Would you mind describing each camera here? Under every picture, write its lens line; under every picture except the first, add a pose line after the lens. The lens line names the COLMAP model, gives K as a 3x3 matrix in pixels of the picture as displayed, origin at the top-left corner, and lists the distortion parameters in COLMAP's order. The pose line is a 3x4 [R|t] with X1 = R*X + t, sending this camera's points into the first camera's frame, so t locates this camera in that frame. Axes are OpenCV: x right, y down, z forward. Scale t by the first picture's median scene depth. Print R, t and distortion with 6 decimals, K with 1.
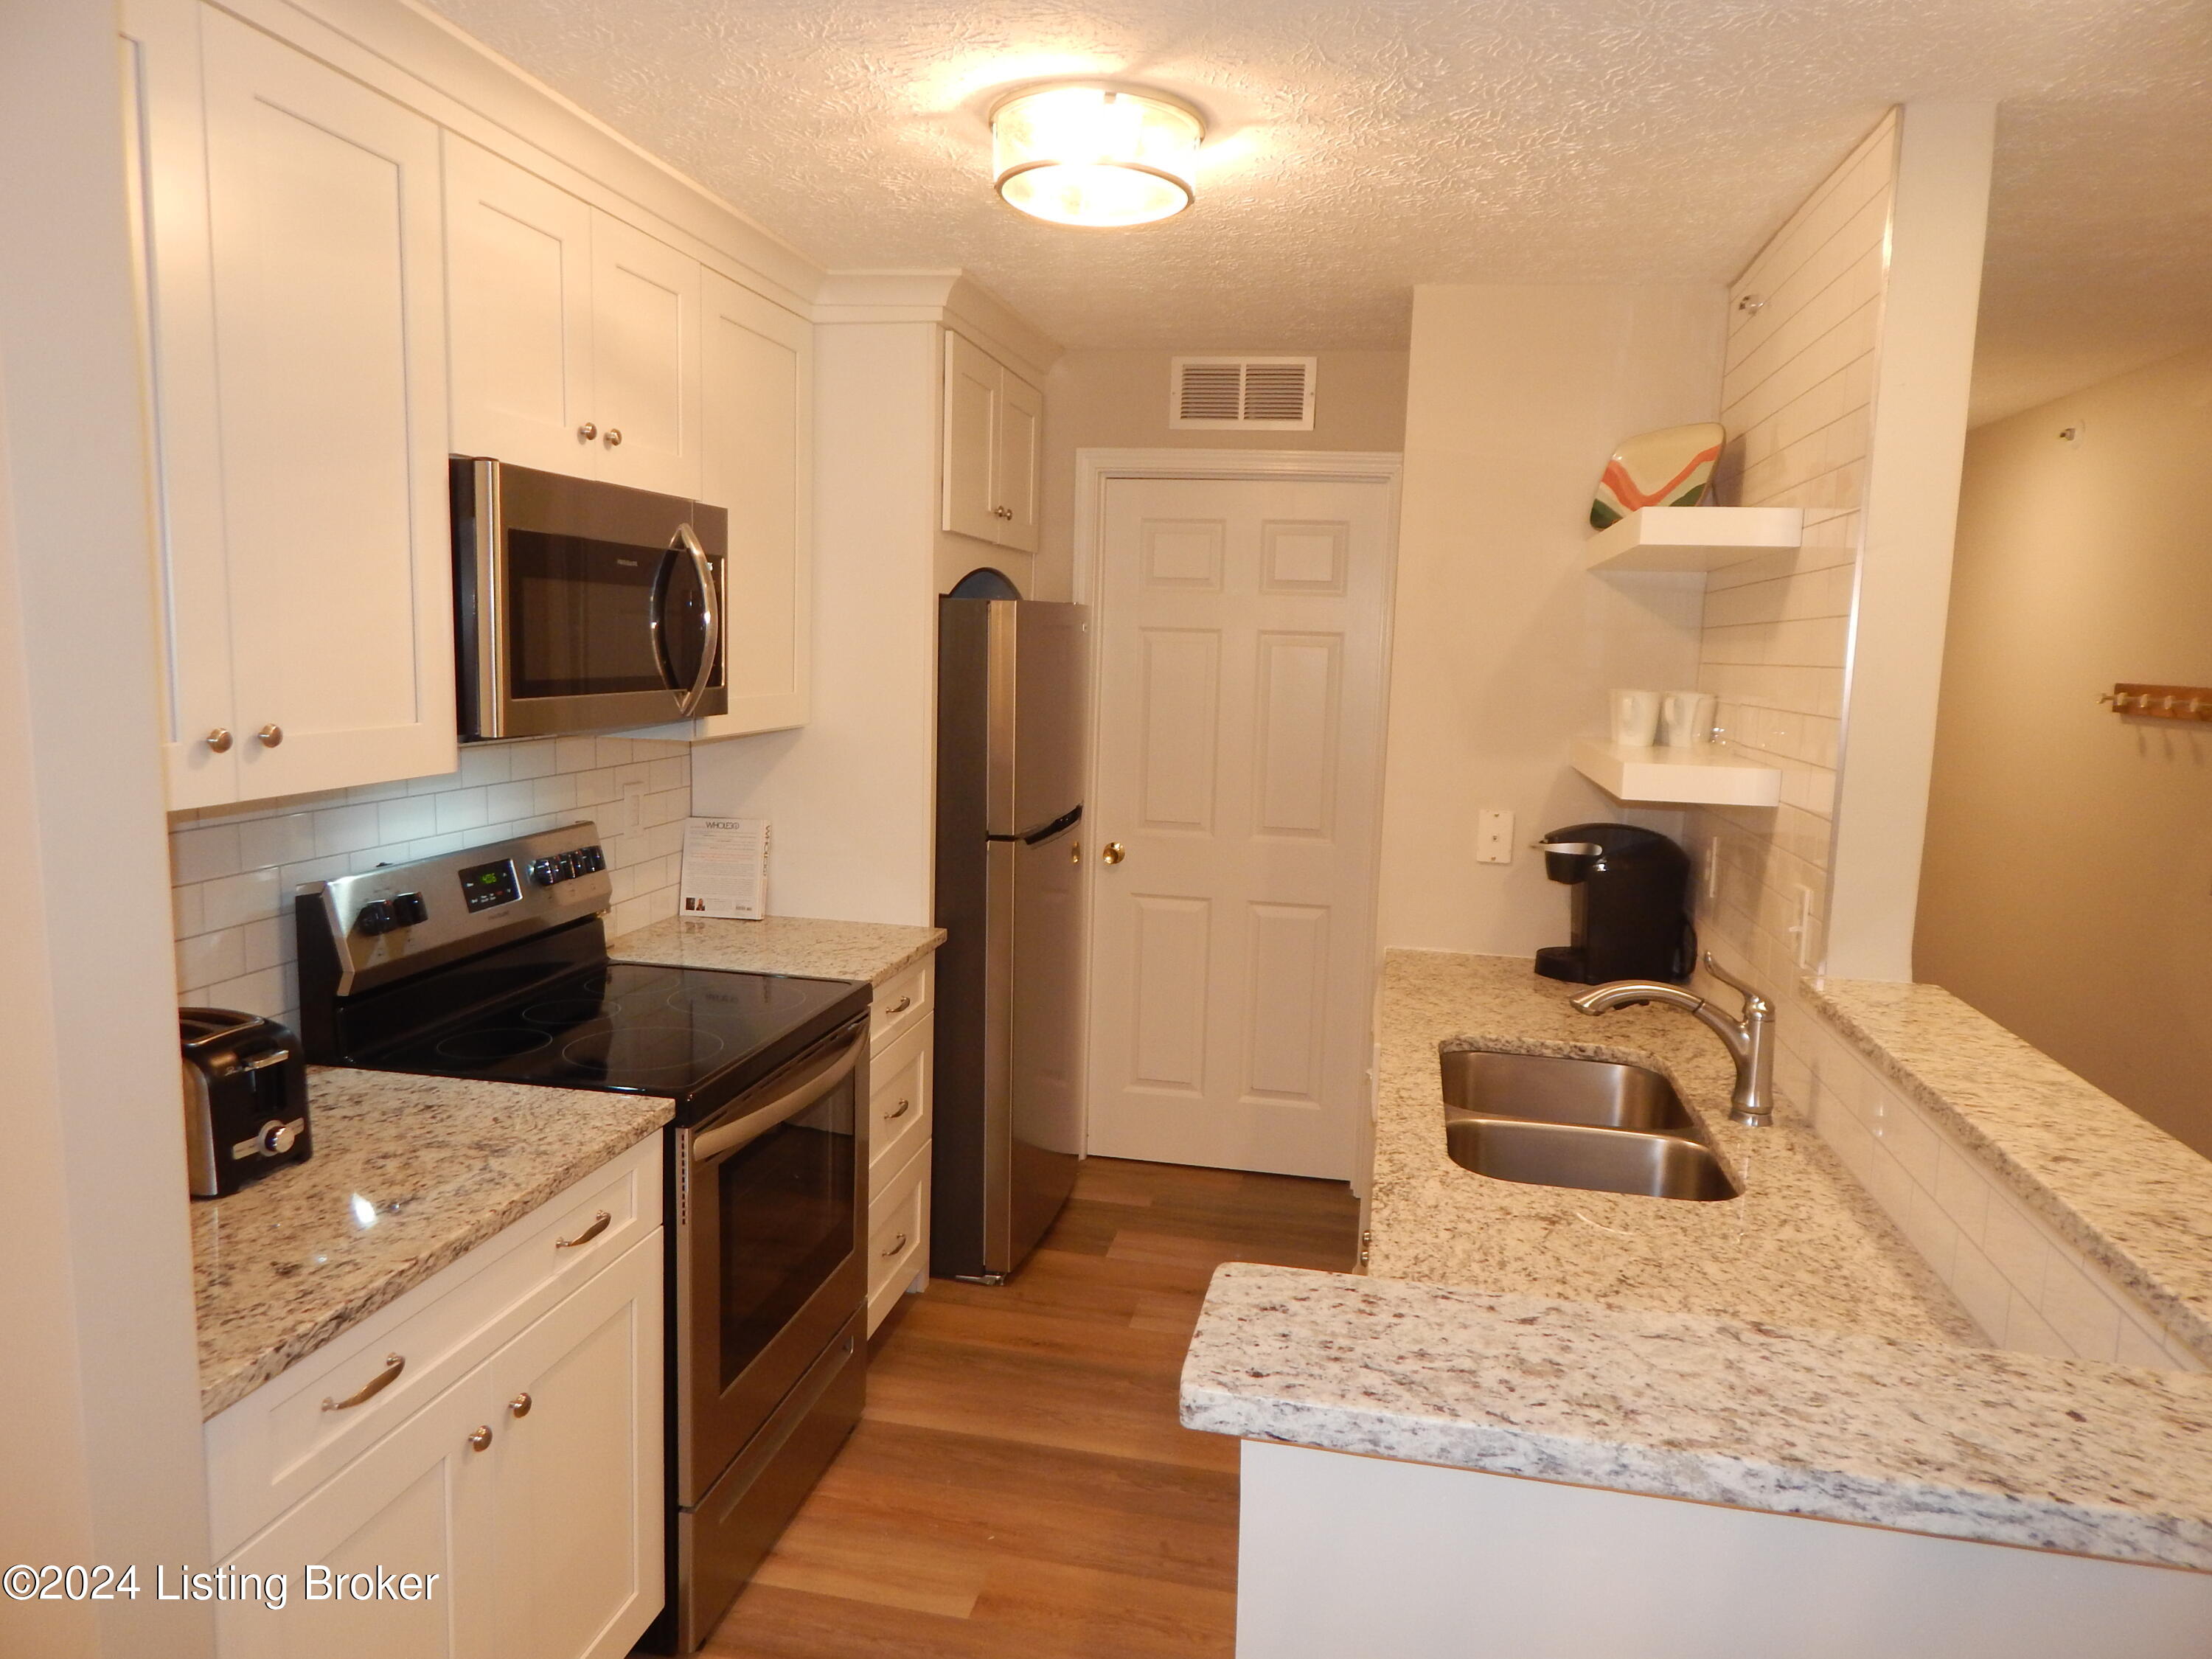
lens RADIAL K [[1431.5, 0, 1085.6], [0, 1431.5, 801.3], [0, 0, 1]] dist [-0.001775, 0.024774]
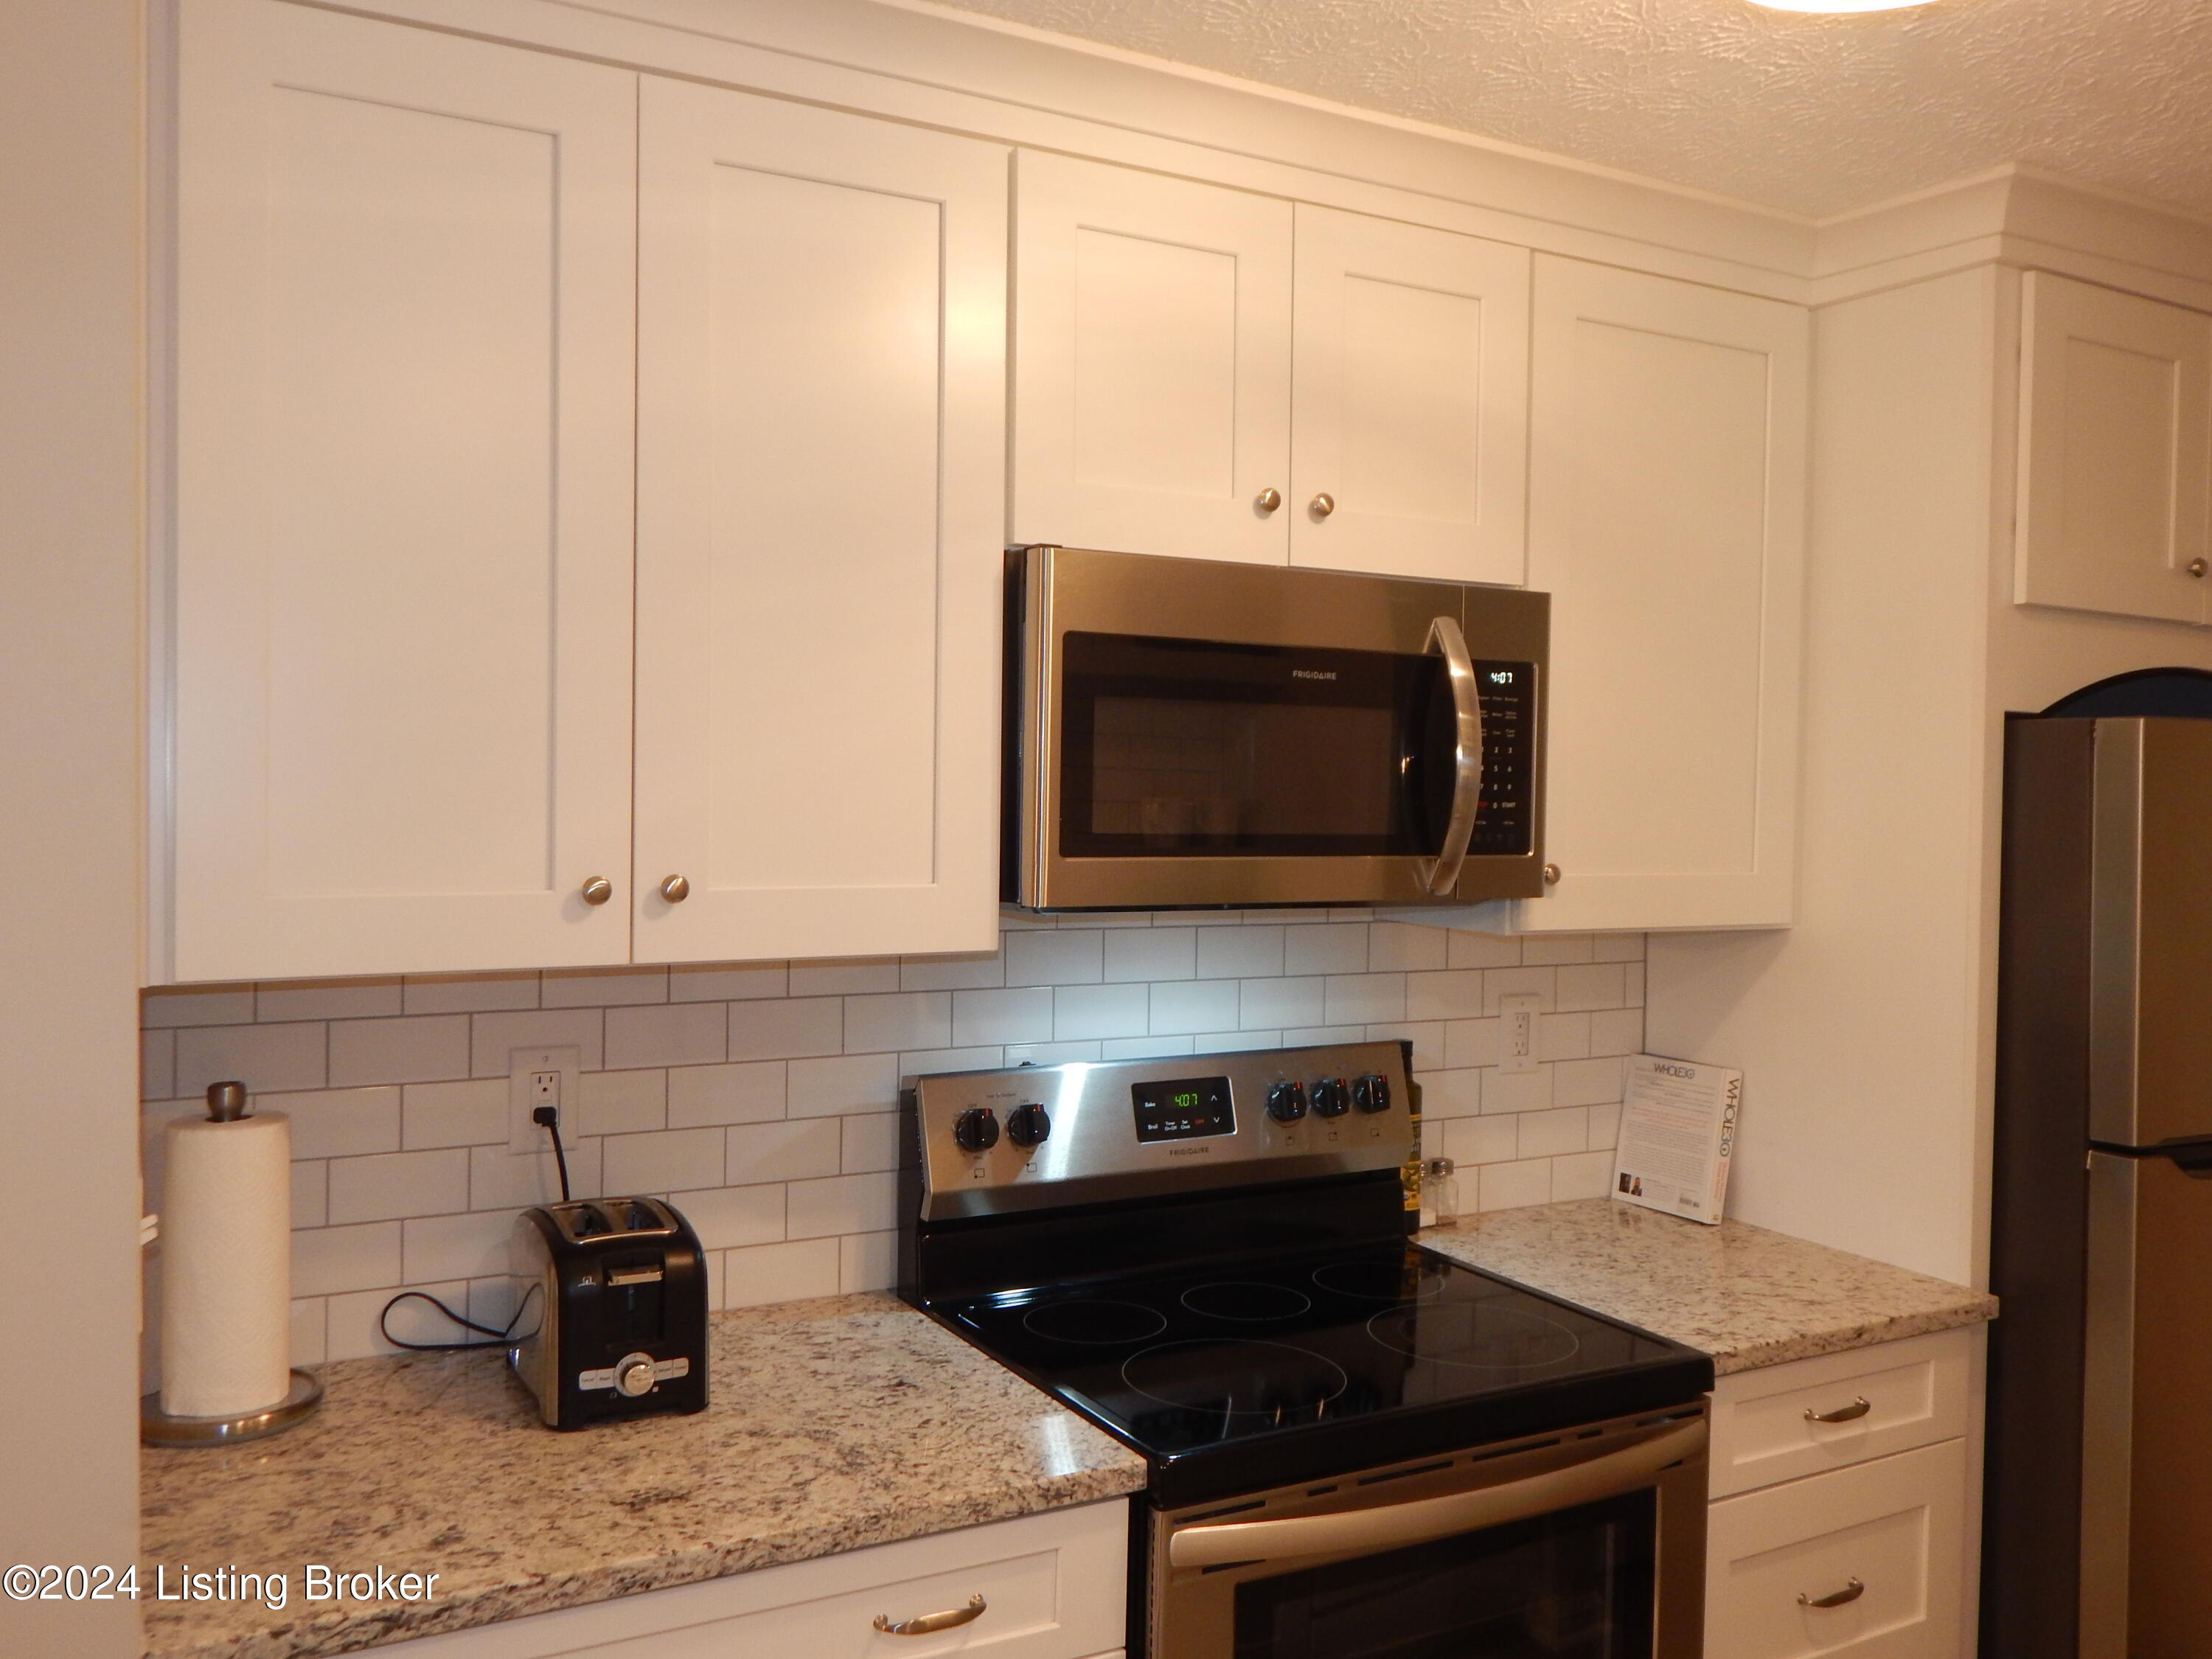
lens RADIAL K [[1801.6, 0, 1149.3], [0, 1801.6, 809.0], [0, 0, 1]] dist [0.038396, -0.045786]
pose [[0.674249, -0.002932, -0.738498, 0.307344], [-0.085964, 0.992883, -0.082427, -0.020681], [0.733484, 0.119061, 0.669198, 0.370378]]
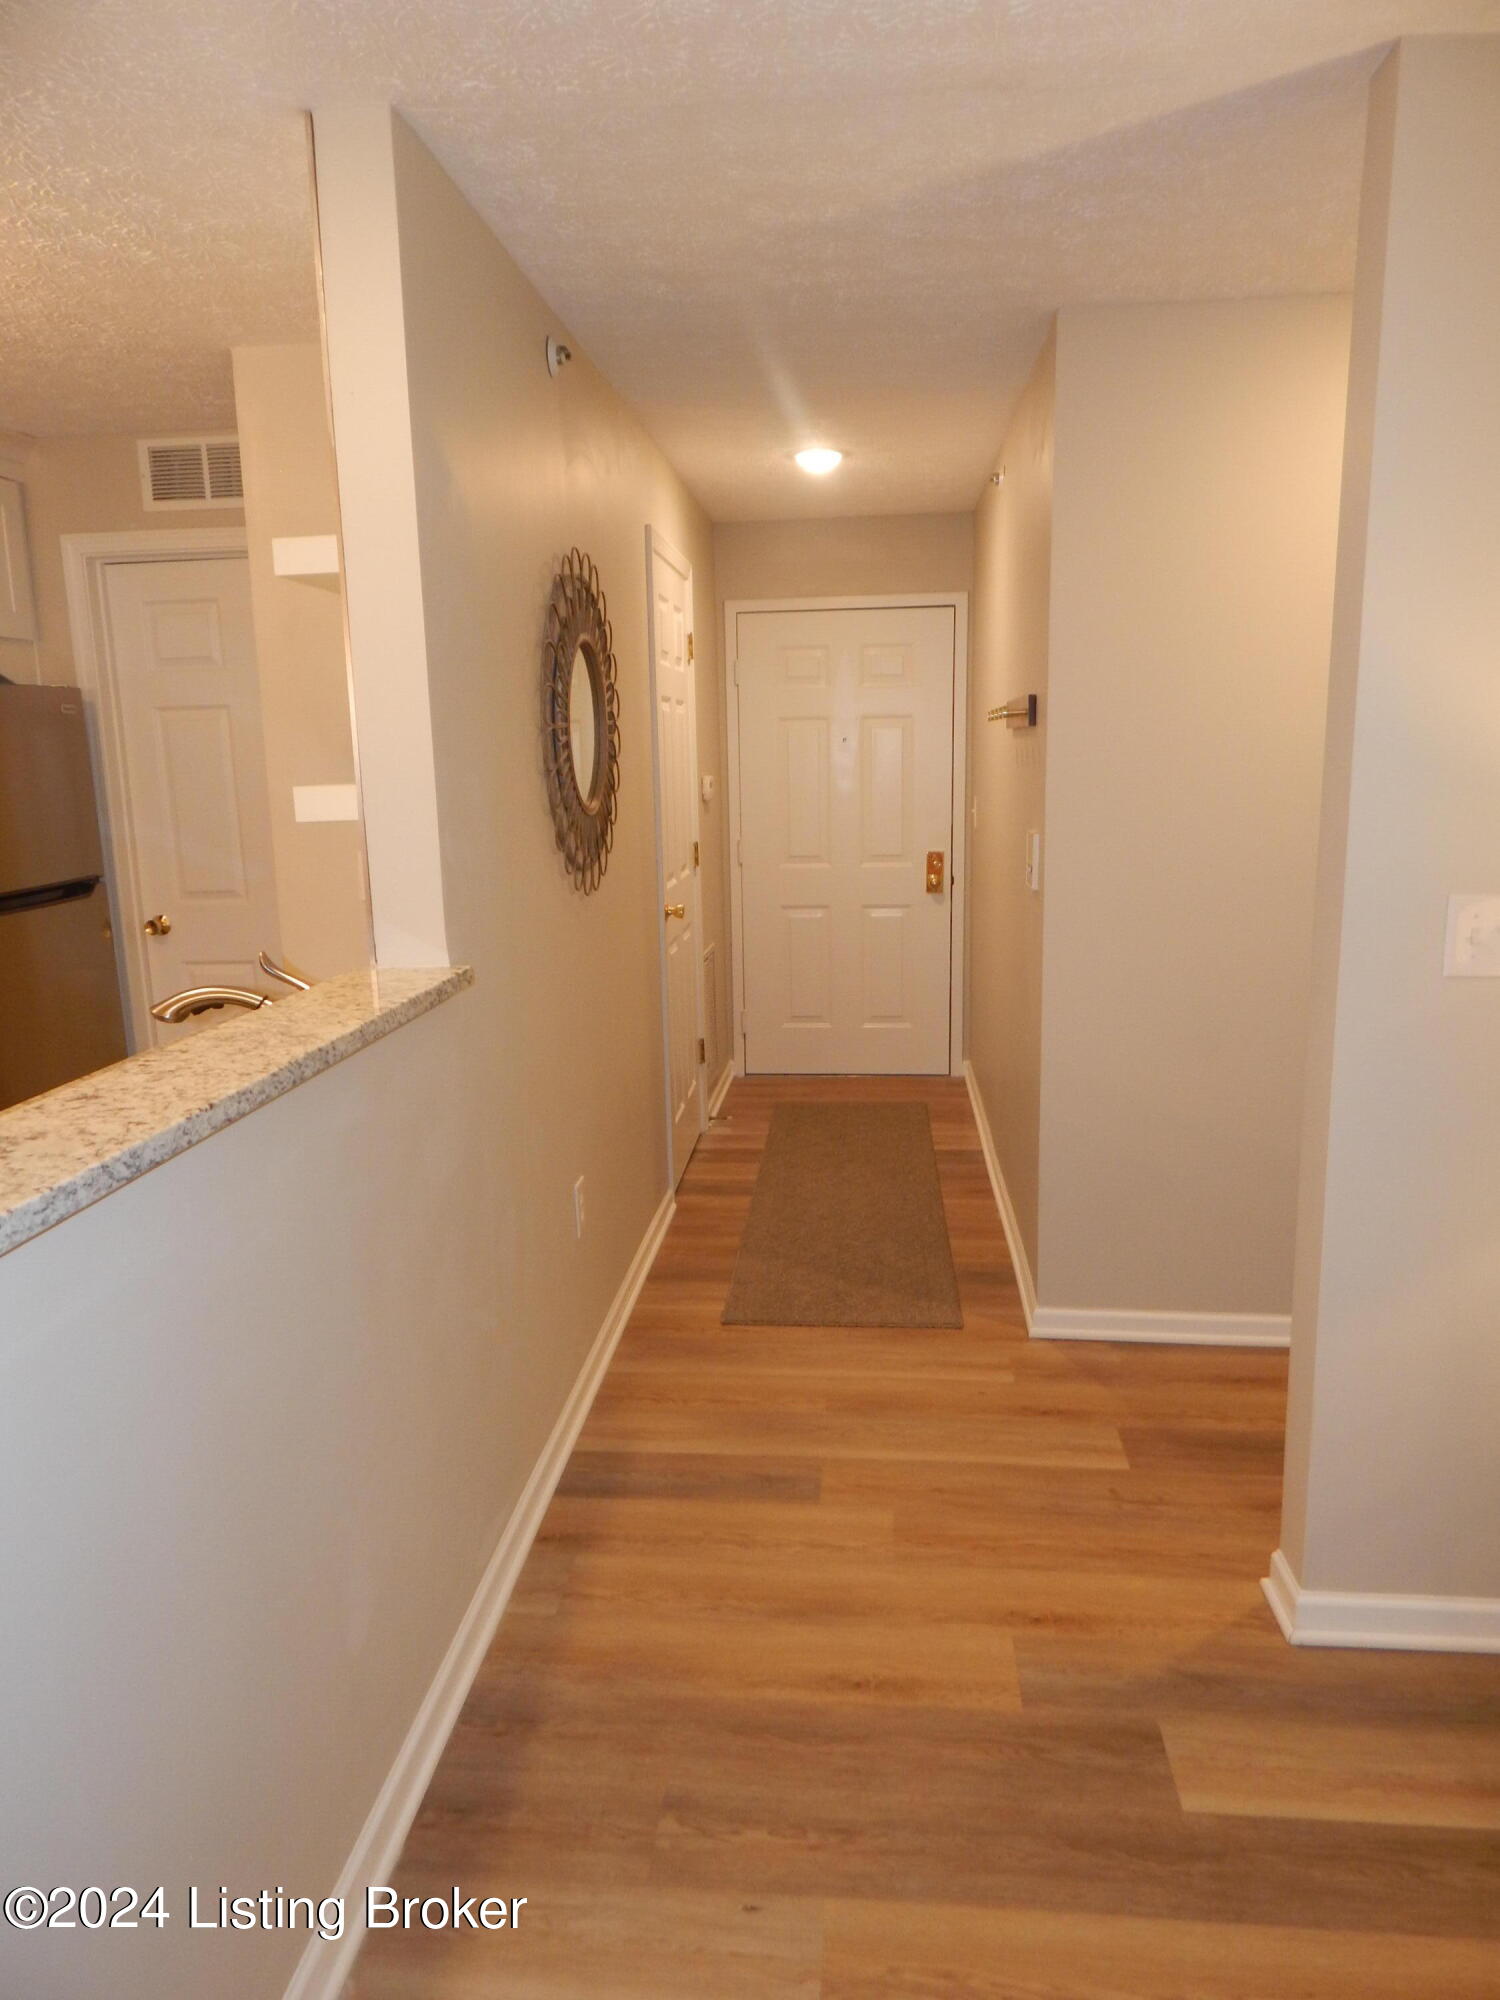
lens RADIAL K [[1294.3, 0, 704.8], [0, 1294.3, 967.6], [0, 0, 1]] dist [-0.001775, 0.024774]
pose [[0.993925, -0.075744, 0.079846, 0.643600], [0.071185, 0.995747, 0.058486, 0.075686], [-0.083936, -0.052447, 0.995090, 0.026808]]
